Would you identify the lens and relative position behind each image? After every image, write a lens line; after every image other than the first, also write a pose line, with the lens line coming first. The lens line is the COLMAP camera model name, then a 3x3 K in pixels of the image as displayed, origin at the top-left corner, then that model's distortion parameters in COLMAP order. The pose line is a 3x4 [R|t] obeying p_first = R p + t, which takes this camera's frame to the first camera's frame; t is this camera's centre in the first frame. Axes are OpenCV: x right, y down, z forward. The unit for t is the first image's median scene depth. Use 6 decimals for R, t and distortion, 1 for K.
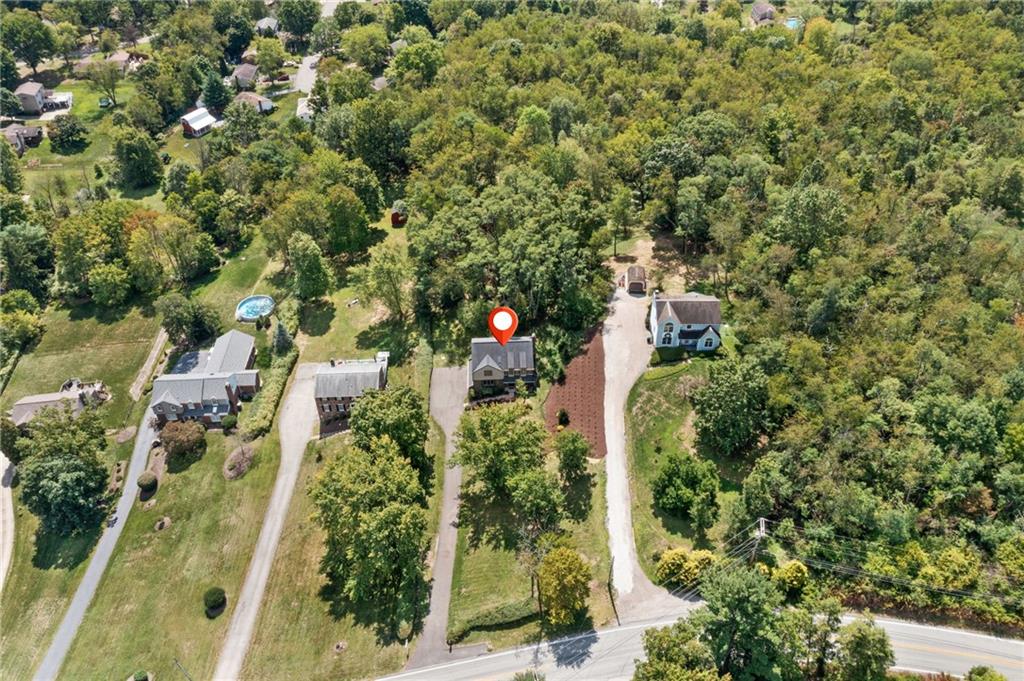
lens RADIAL K [[806.3, 0, 512.0], [0, 806.3, 340.5], [0, 0, 1]] dist [-0.017139, -0.006723]
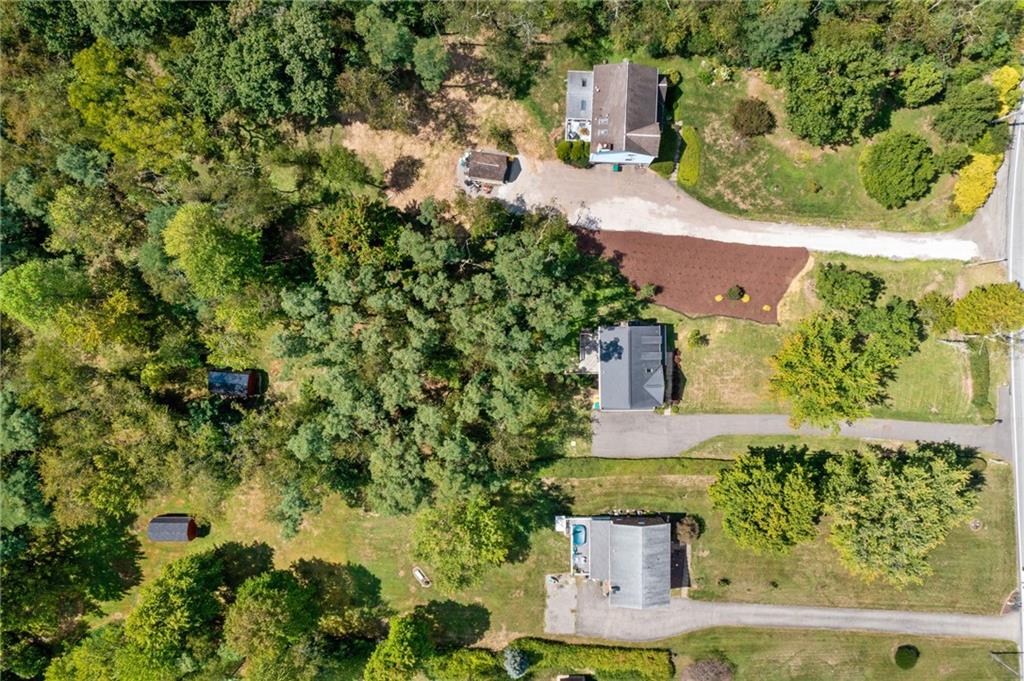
lens RADIAL K [[806.3, 0, 512.0], [0, 806.3, 340.5], [0, 0, 1]] dist [-0.017139, -0.006723]
pose [[0.025564, -0.999580, 0.013674, -0.001097], [0.663311, 0.027194, 0.747850, -0.610114], [-0.747907, -0.010047, 0.663727, 0.572935]]
